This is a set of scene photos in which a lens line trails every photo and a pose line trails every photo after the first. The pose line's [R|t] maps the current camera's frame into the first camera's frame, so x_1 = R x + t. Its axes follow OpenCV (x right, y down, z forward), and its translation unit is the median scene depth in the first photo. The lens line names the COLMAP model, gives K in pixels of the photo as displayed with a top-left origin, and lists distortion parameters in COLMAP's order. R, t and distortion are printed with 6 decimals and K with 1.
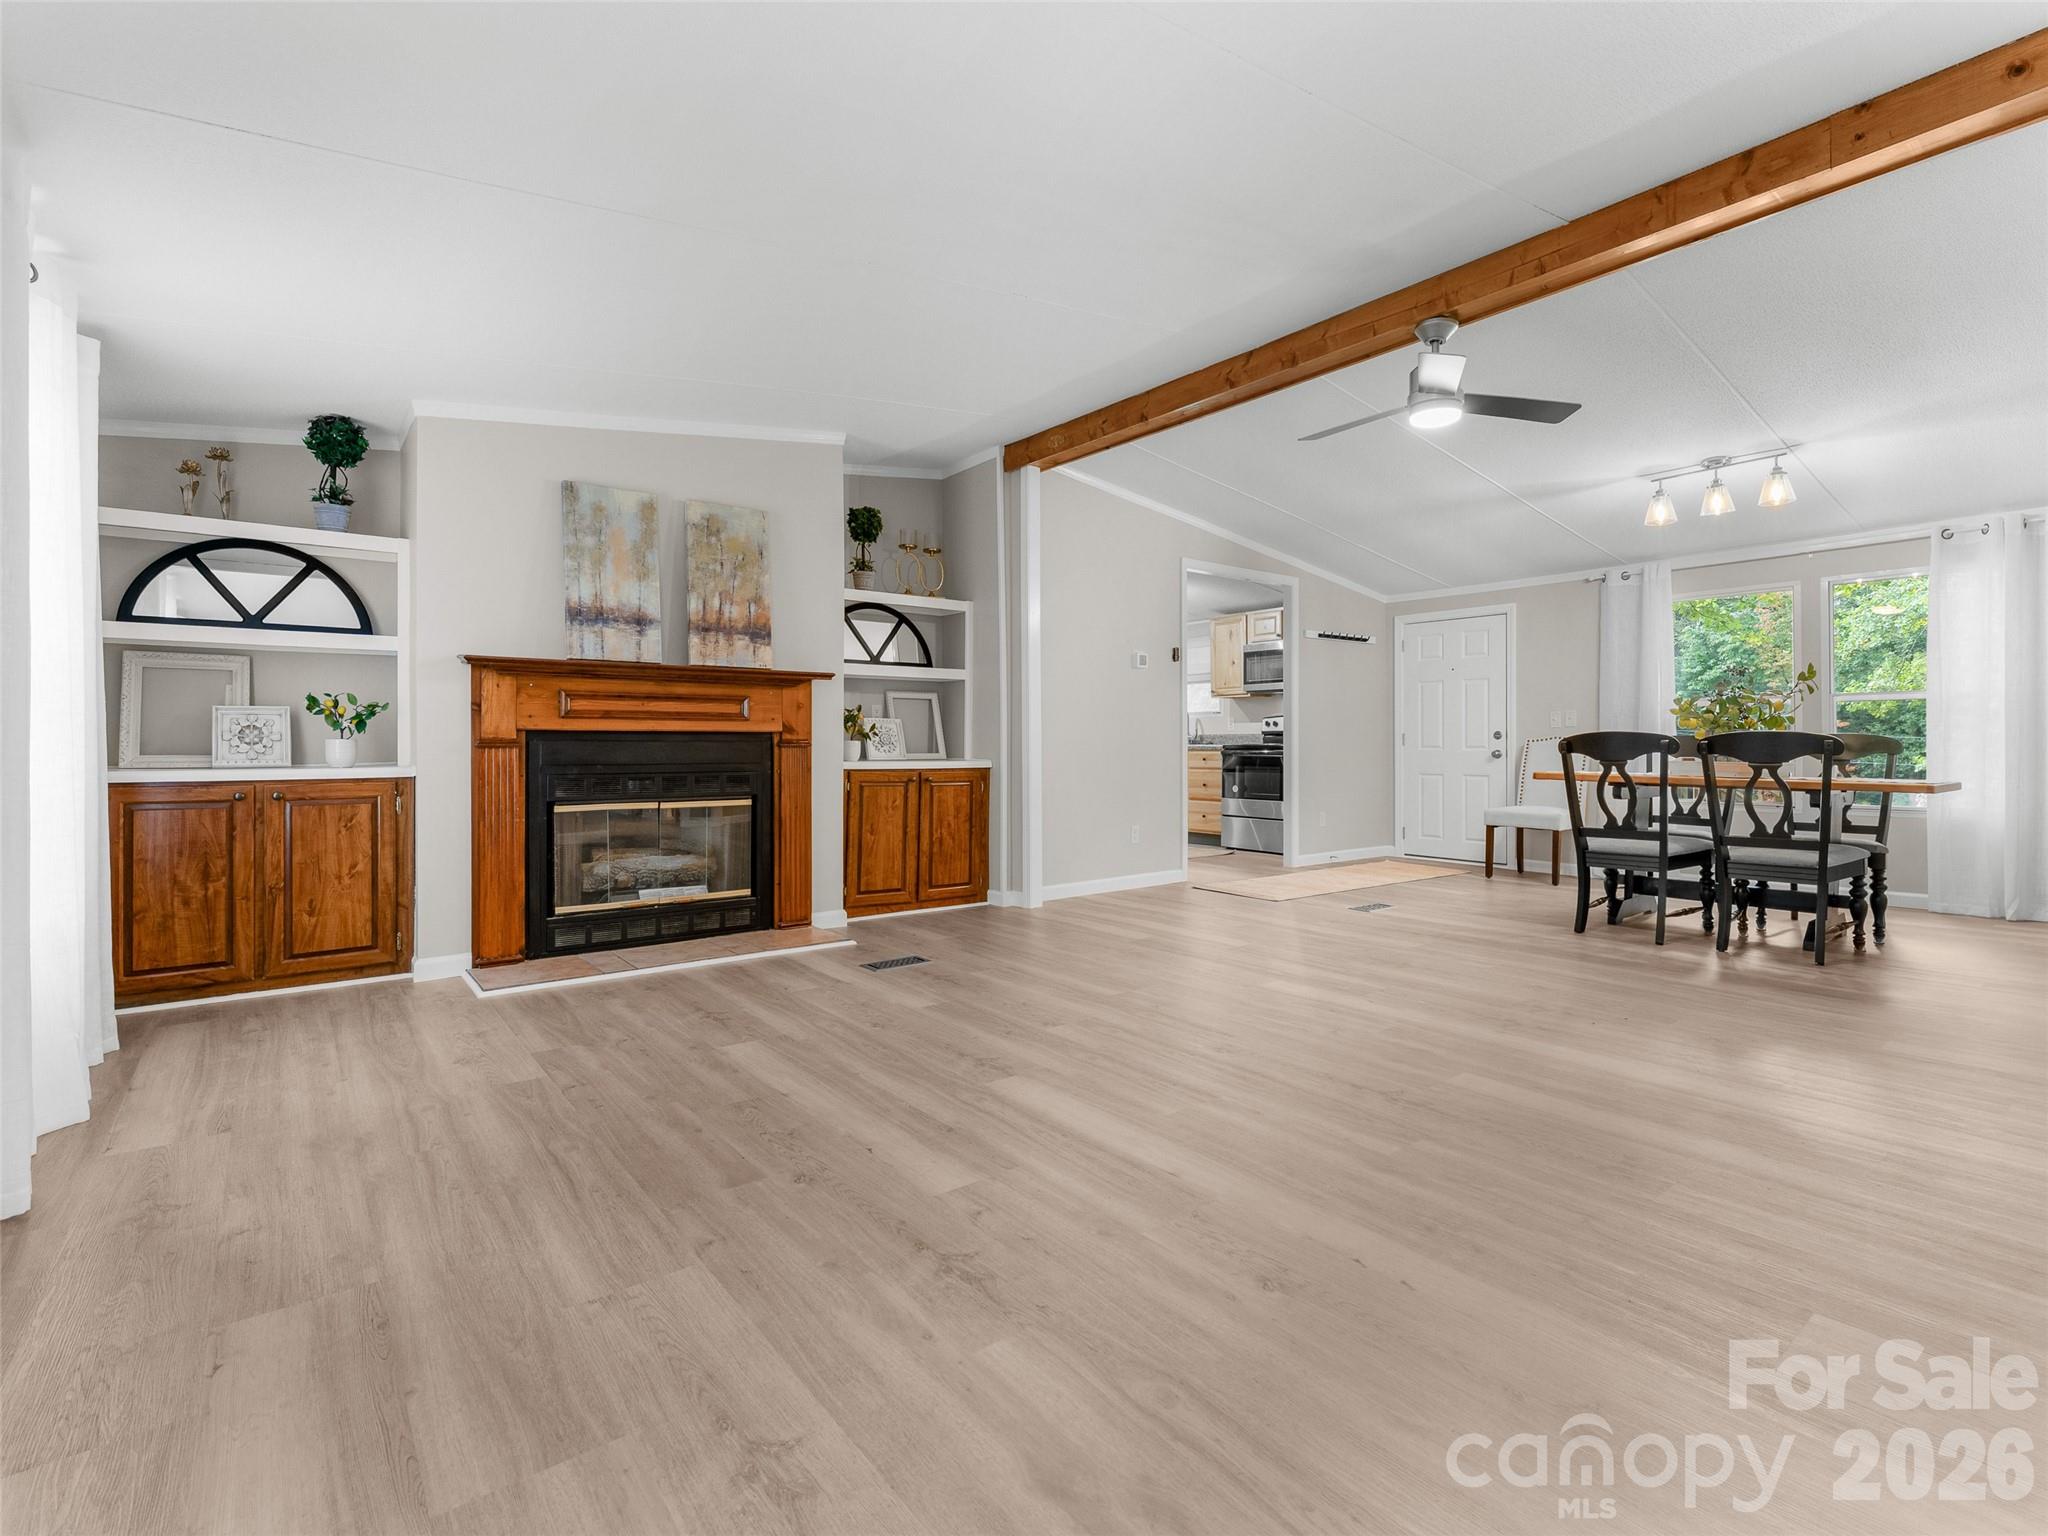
lens RADIAL K [[947.2, 0, 1023.0], [0, 947.2, 752.3], [0, 0, 1]] dist [0.000709, -0.000122]
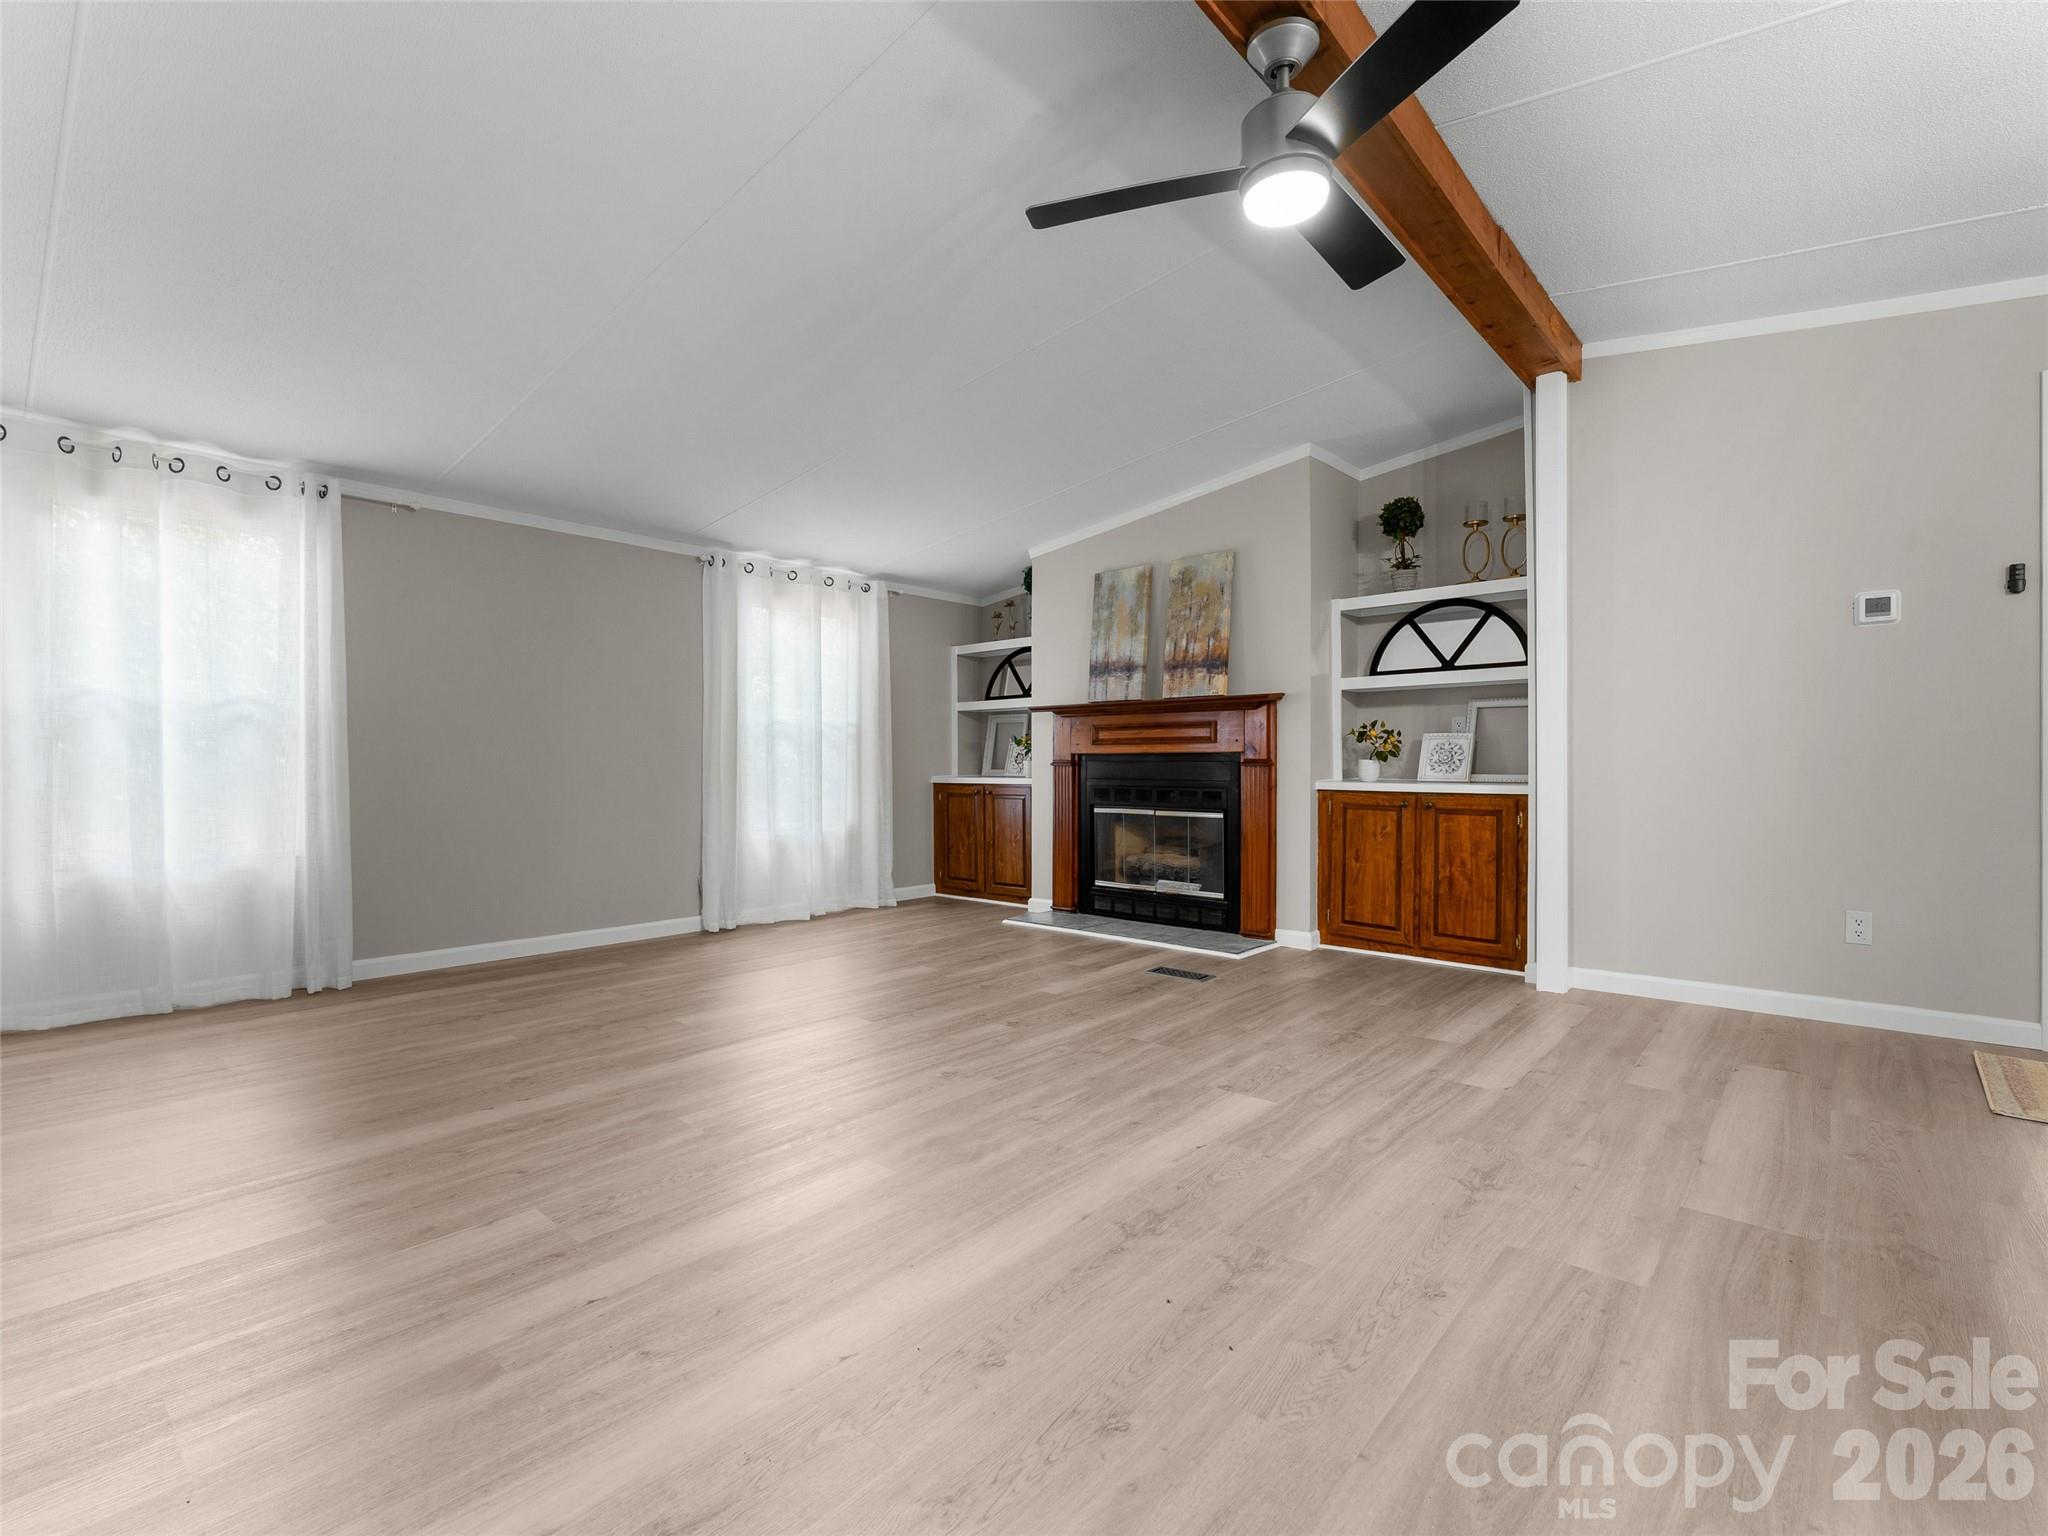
lens RADIAL K [[934.6, 0, 1024.4], [0, 934.6, 779.9], [0, 0, 1]] dist [-0.001081, 0.000157]
pose [[0.185640, 0.016081, -0.982486, 1.077688], [-0.007437, 0.999860, 0.014960, -0.005985], [0.982590, 0.004530, 0.185734, 0.820107]]
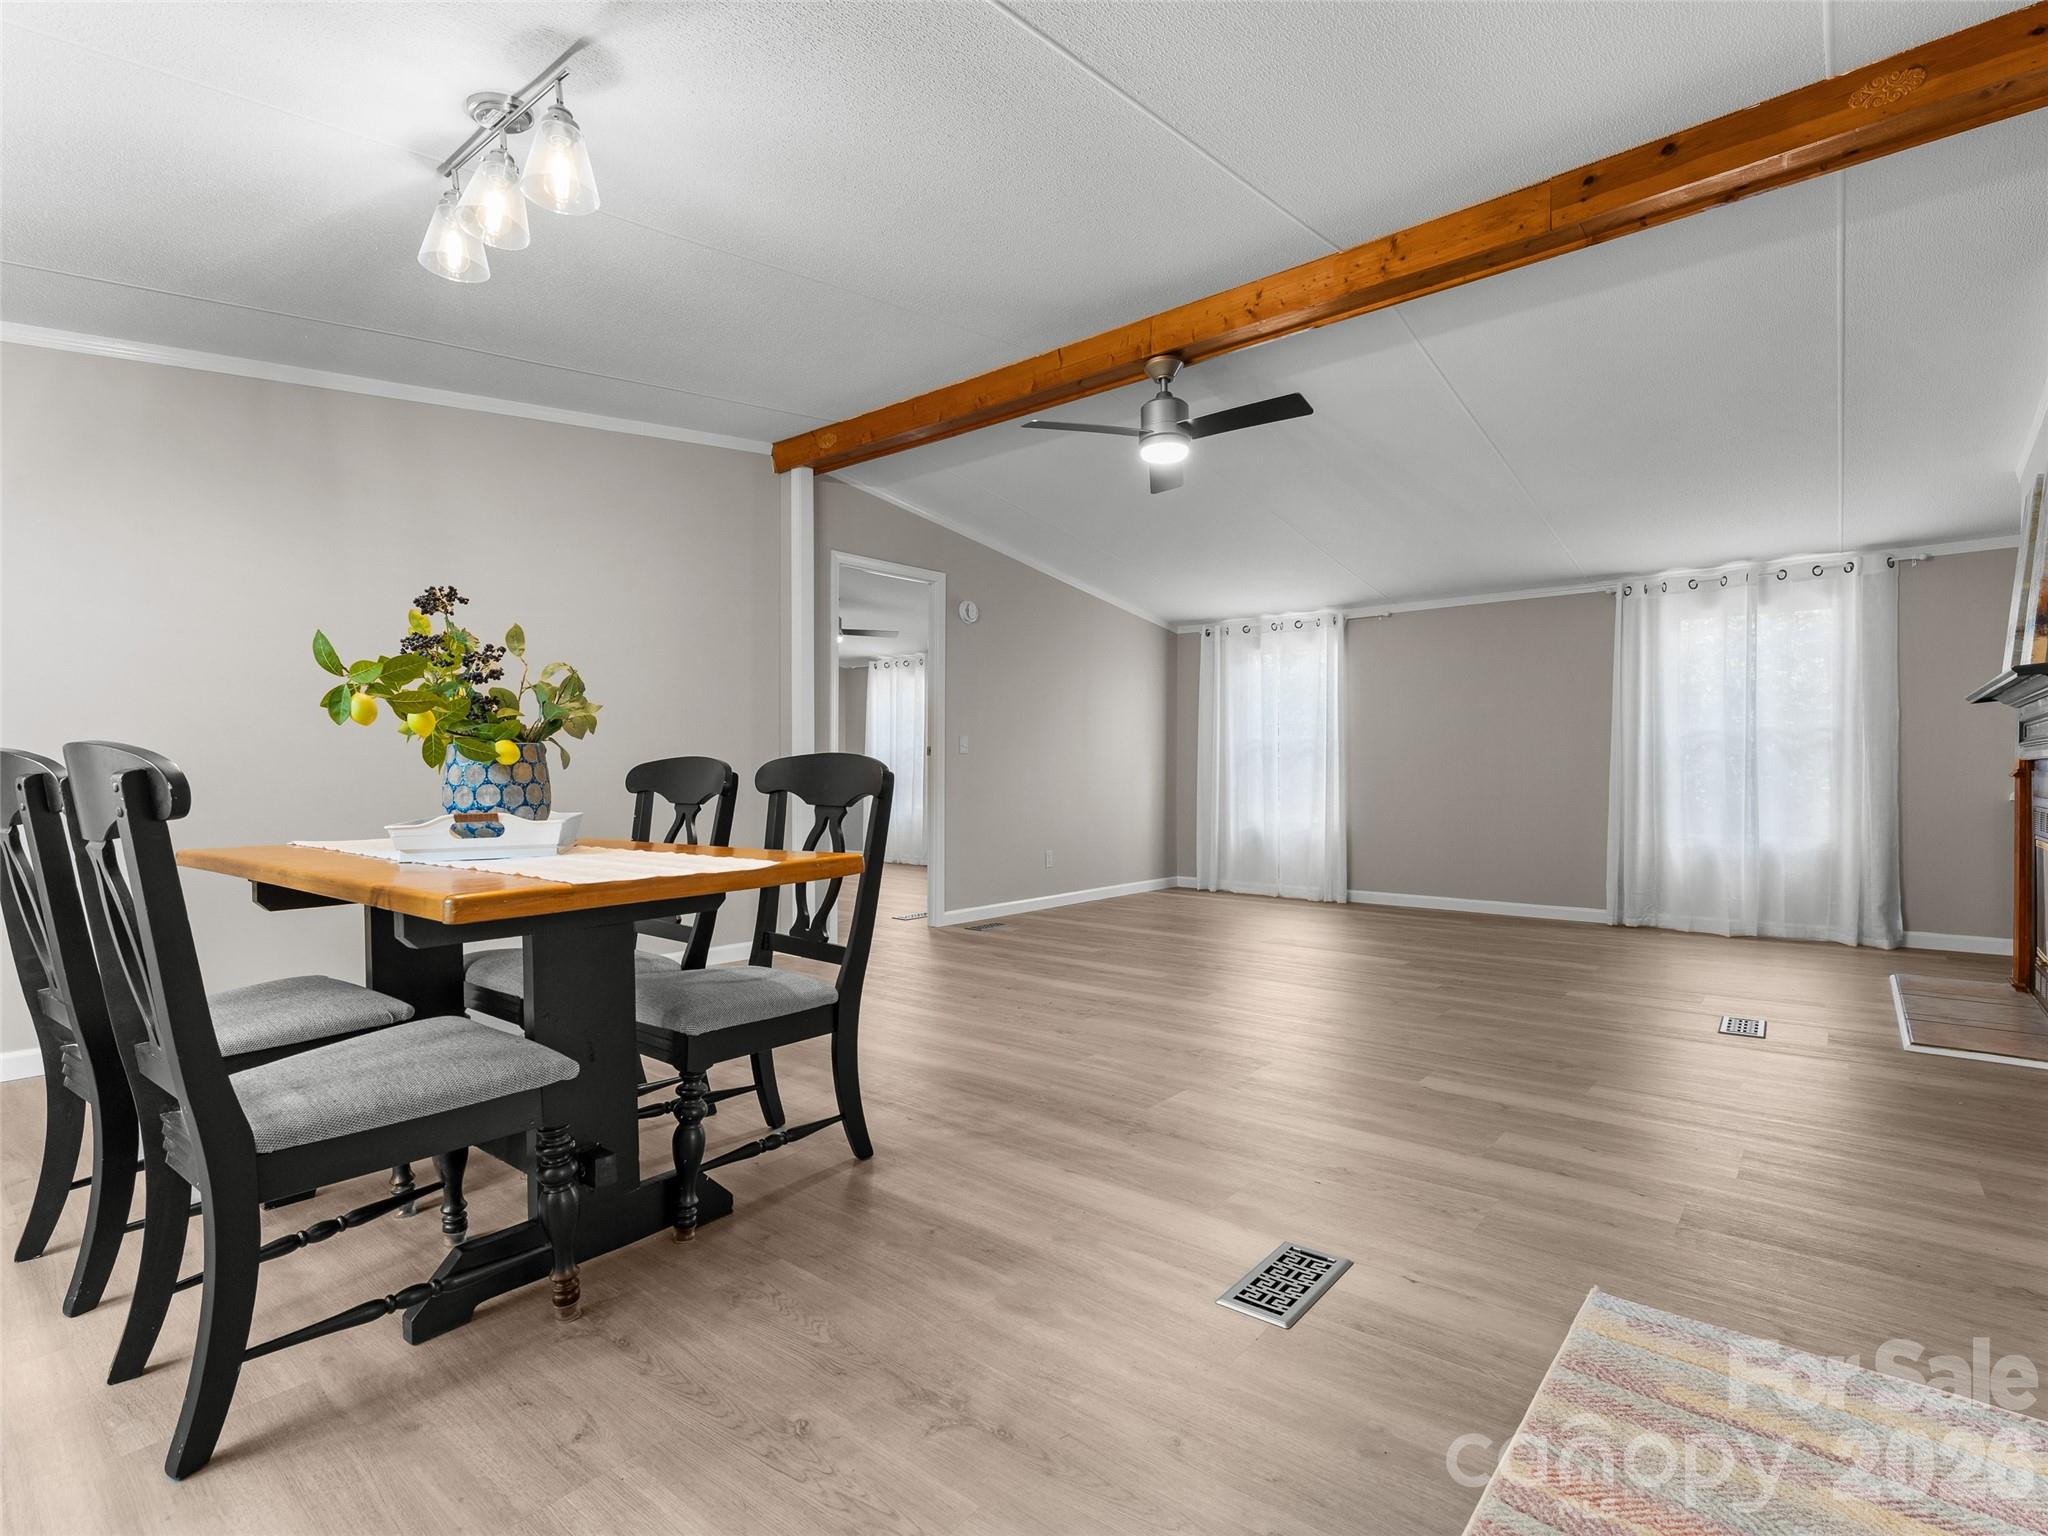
lens RADIAL K [[992.9, 0, 1024.0], [0, 992.9, 768.0], [0, 0, 1]] dist [-0.004456, -0.001140]
pose [[-0.977320, -0.001556, -0.211762, 0.899486], [-0.001945, 0.999997, 0.001627, -0.018474], [0.211759, 0.002002, -0.977320, 2.235646]]
